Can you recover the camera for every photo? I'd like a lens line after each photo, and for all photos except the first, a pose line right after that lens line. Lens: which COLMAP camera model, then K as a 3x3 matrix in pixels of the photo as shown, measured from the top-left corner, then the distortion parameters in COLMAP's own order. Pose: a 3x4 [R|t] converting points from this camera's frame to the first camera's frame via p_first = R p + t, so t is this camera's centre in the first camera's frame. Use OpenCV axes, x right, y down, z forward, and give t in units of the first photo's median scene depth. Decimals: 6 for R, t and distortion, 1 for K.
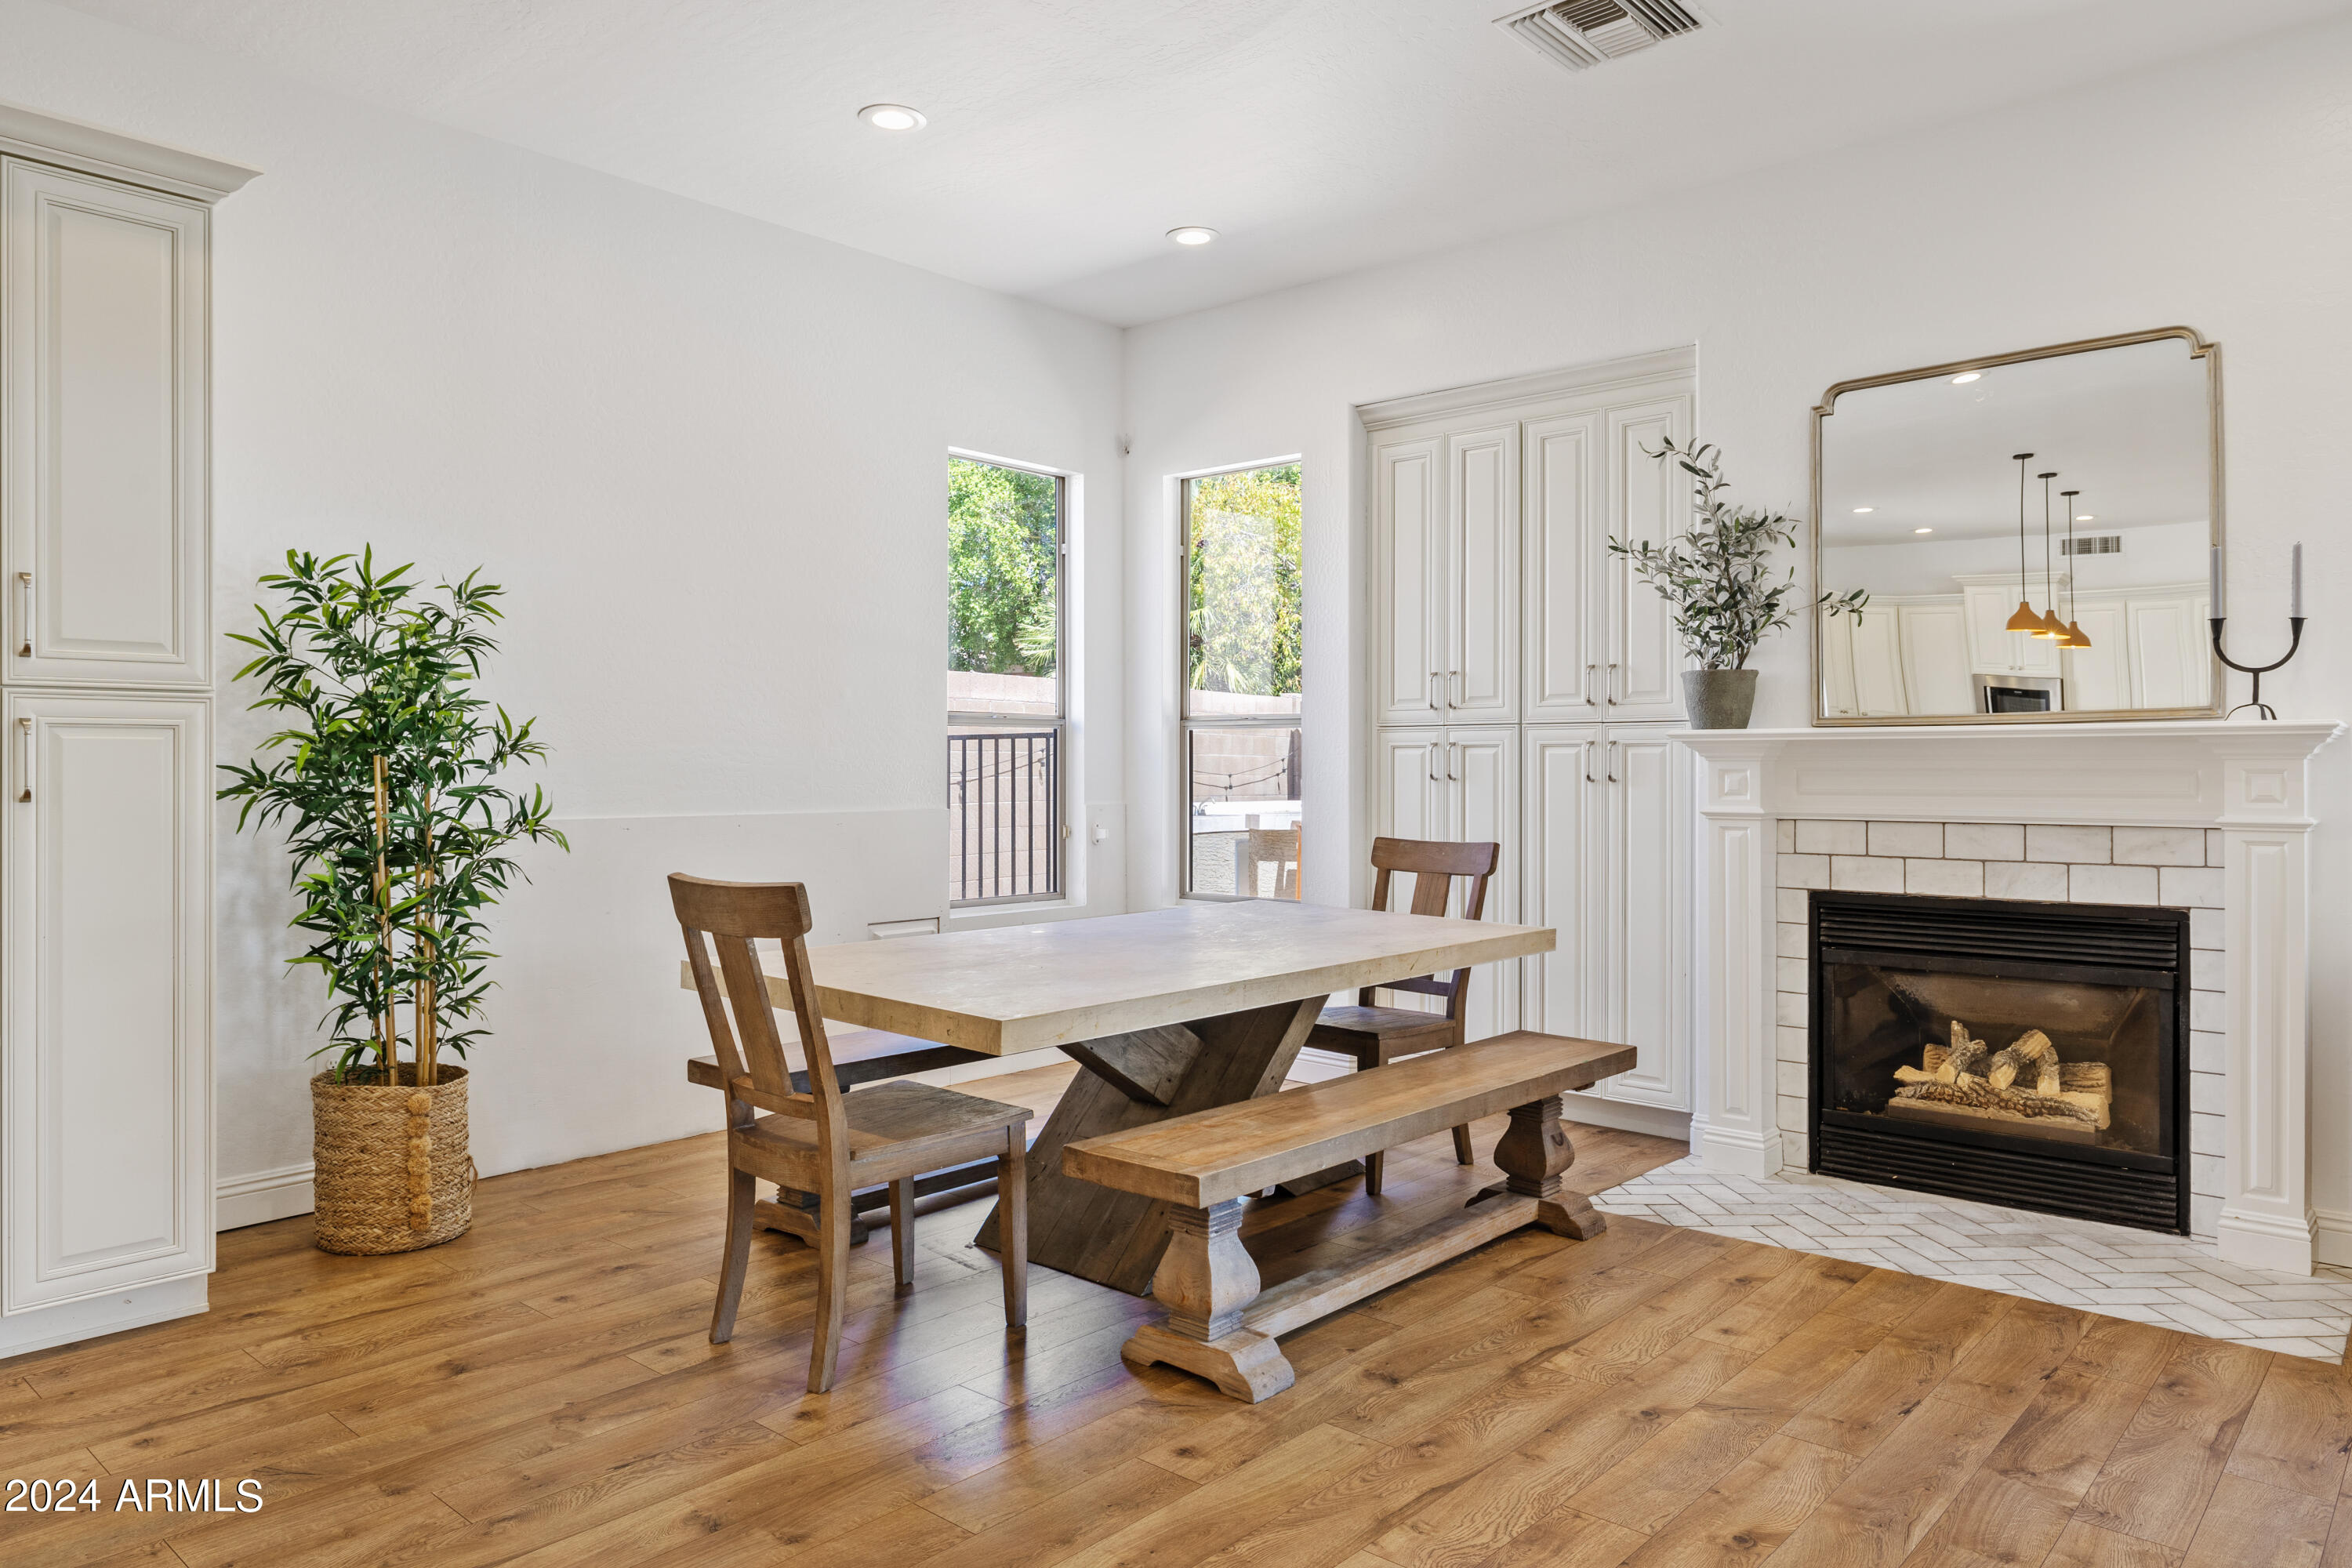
lens RADIAL K [[1533.6, 0, 1164.6], [0, 1533.6, 764.4], [0, 0, 1]] dist [-0.004019, -0.001875]
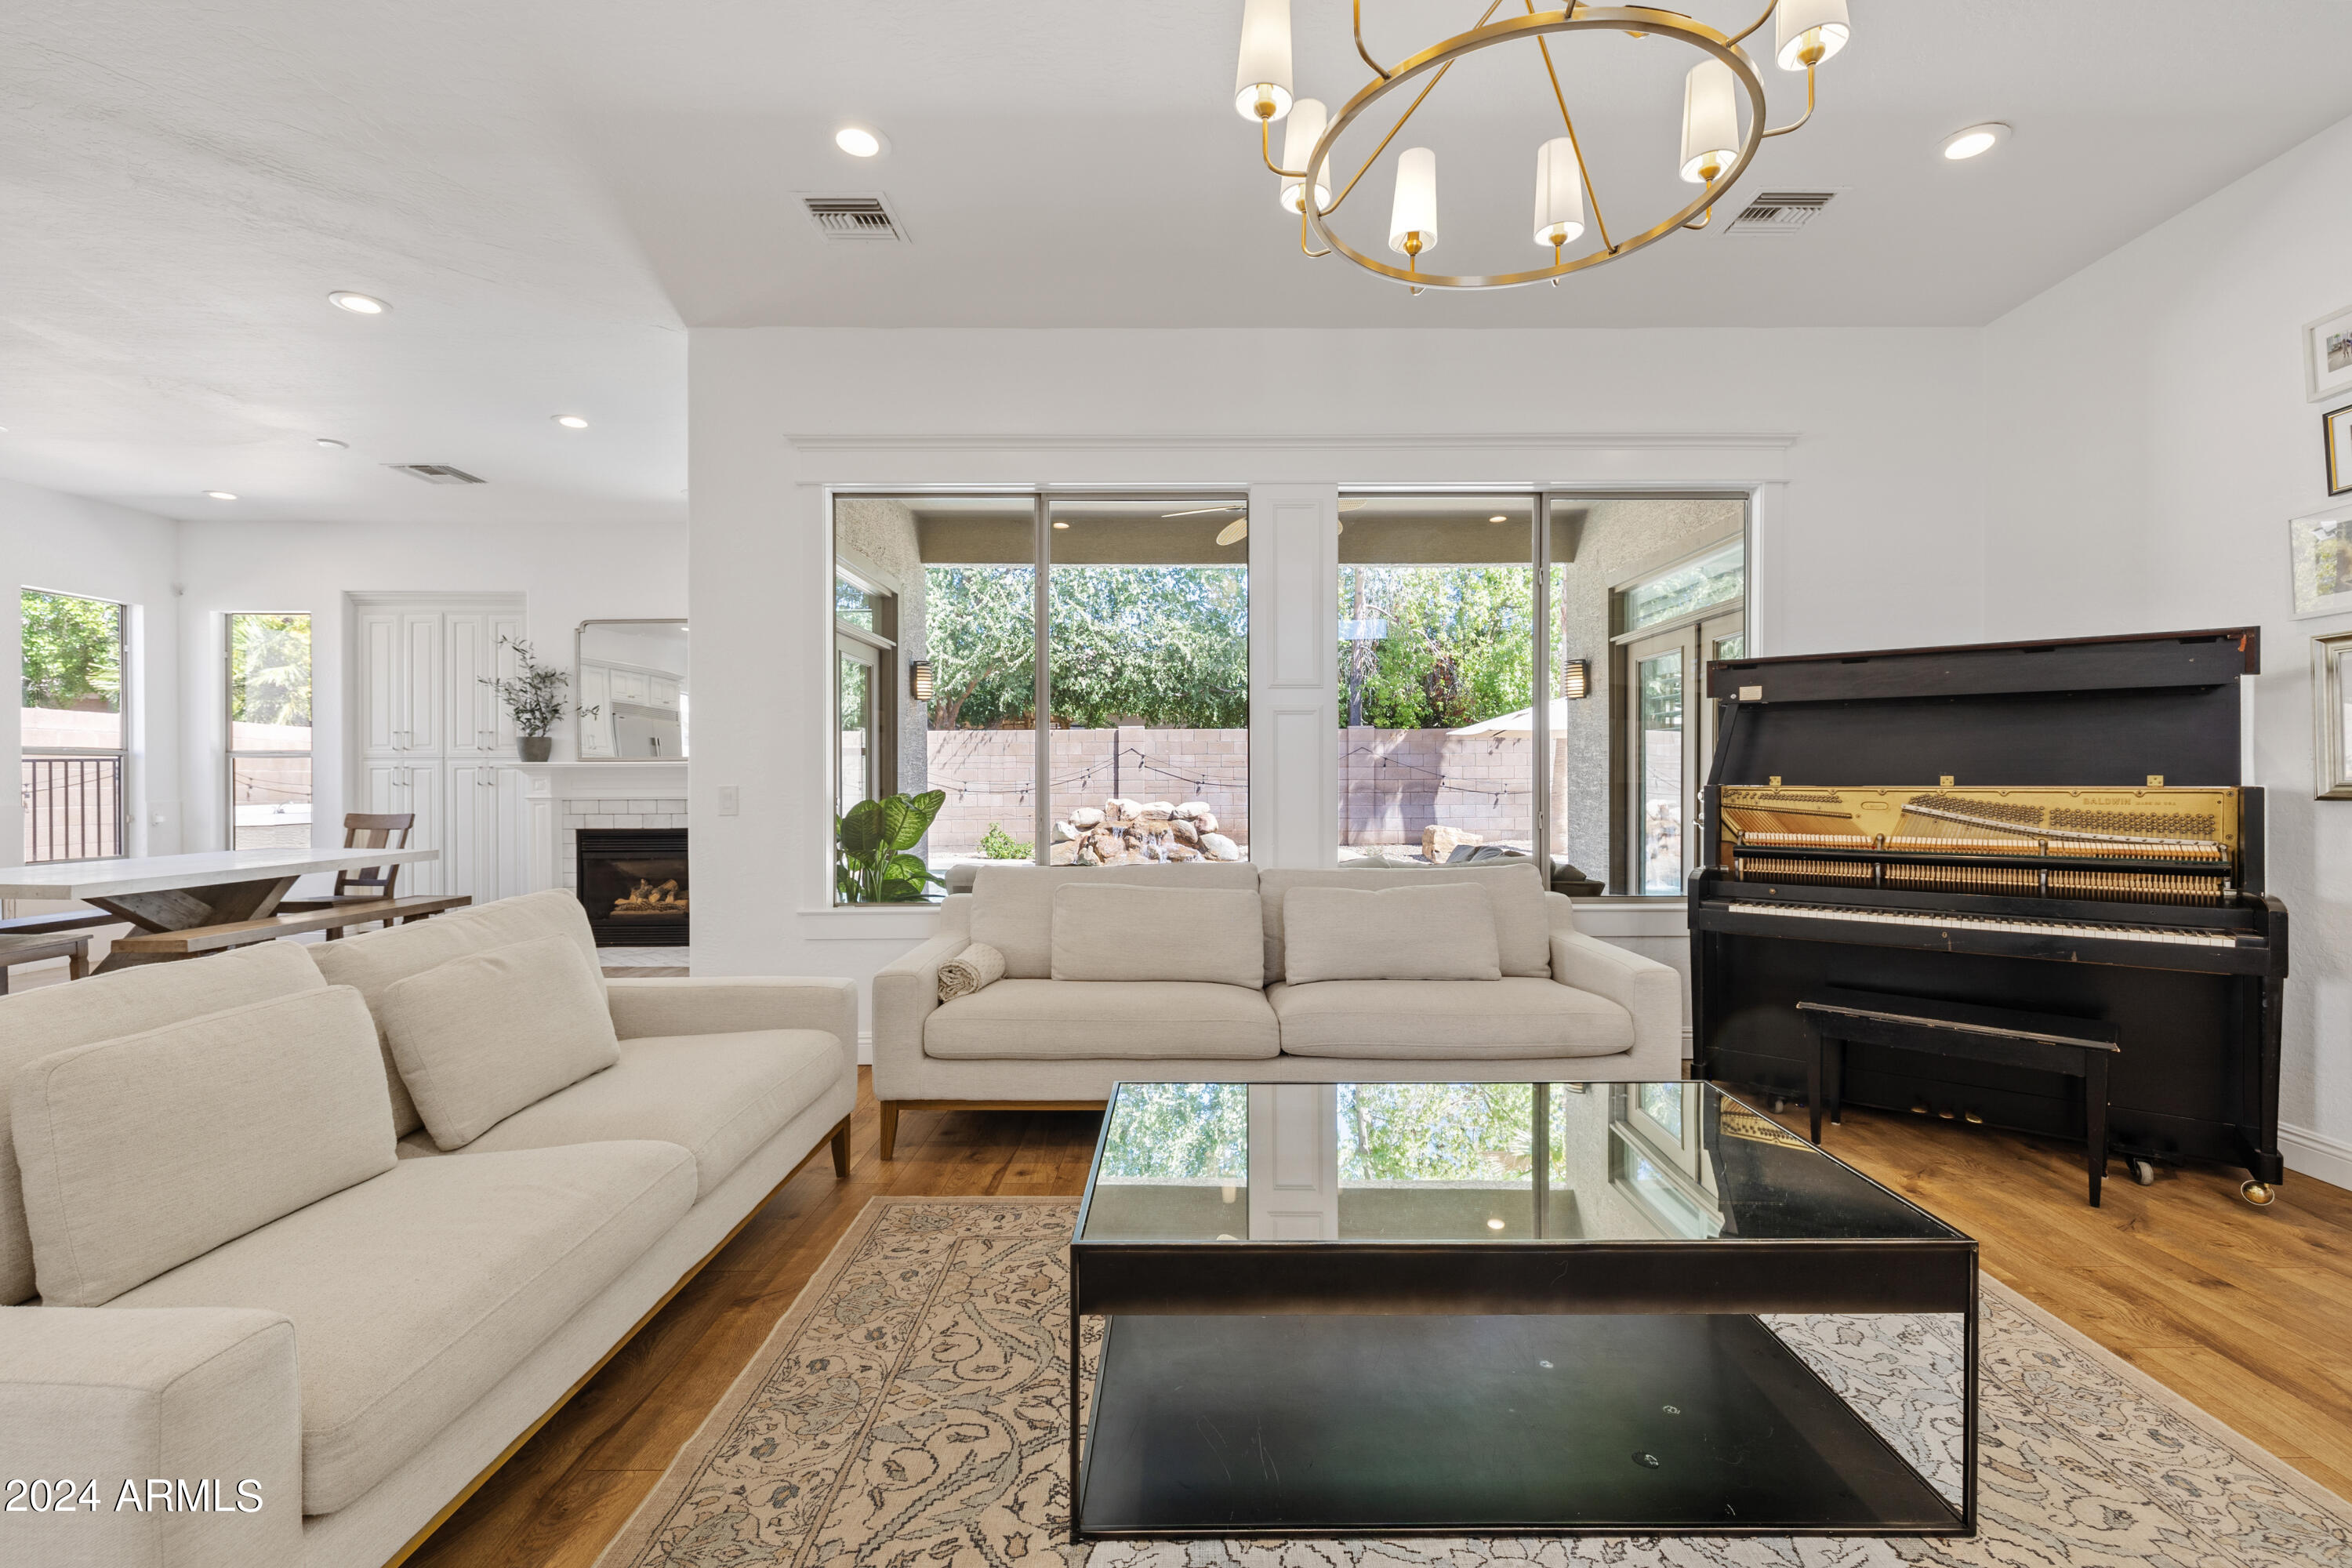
lens RADIAL K [[993.2, 0, 1205.3], [0, 993.2, 785.9], [0, 0, 1]] dist [0.000013, -0.001050]
pose [[0.734862, -0.005806, 0.678192, 0.088467], [0.002044, 0.999978, 0.006346, 0.005939], [-0.678214, -0.003277, 0.734857, -0.807742]]
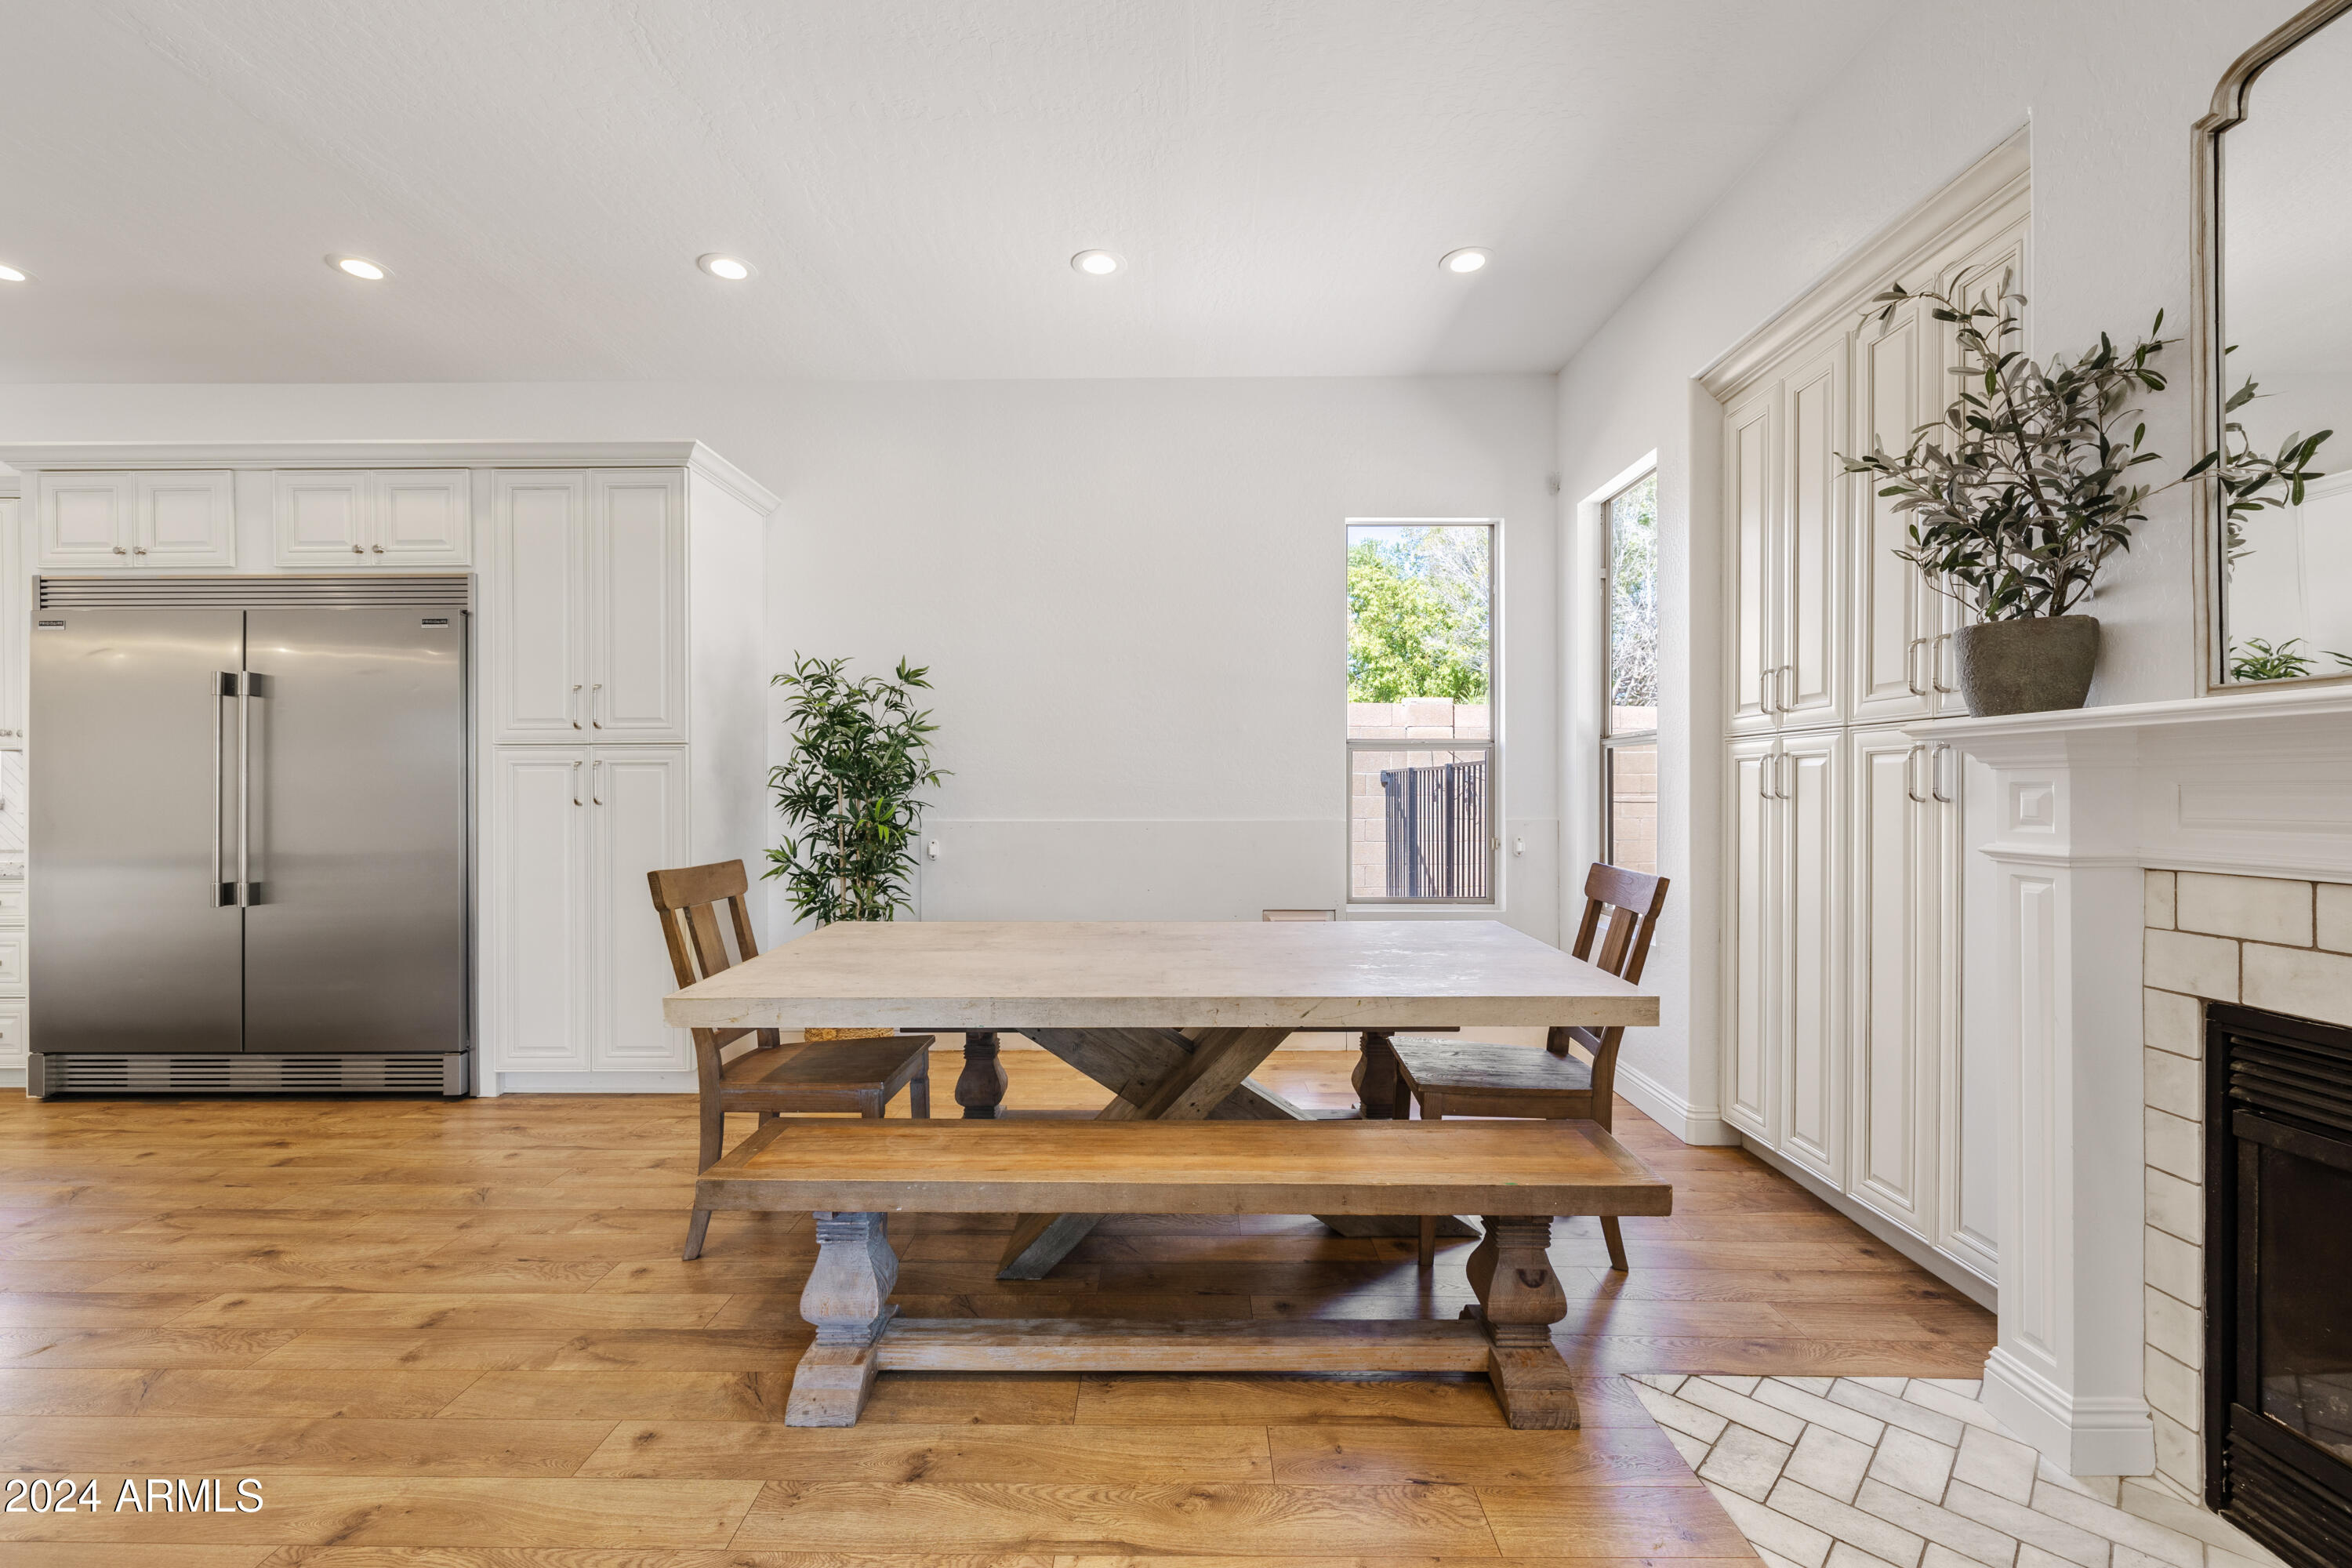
lens RADIAL K [[993.2, 0, 1167.6], [0, 993.2, 789.3], [0, 0, 1]] dist [0.000013, -0.001050]
pose [[0.660438, -0.000874, -0.750880, 0.438997], [0.004180, 0.999988, 0.002514, 0.003512], [0.750869, -0.004799, 0.660433, 0.476910]]
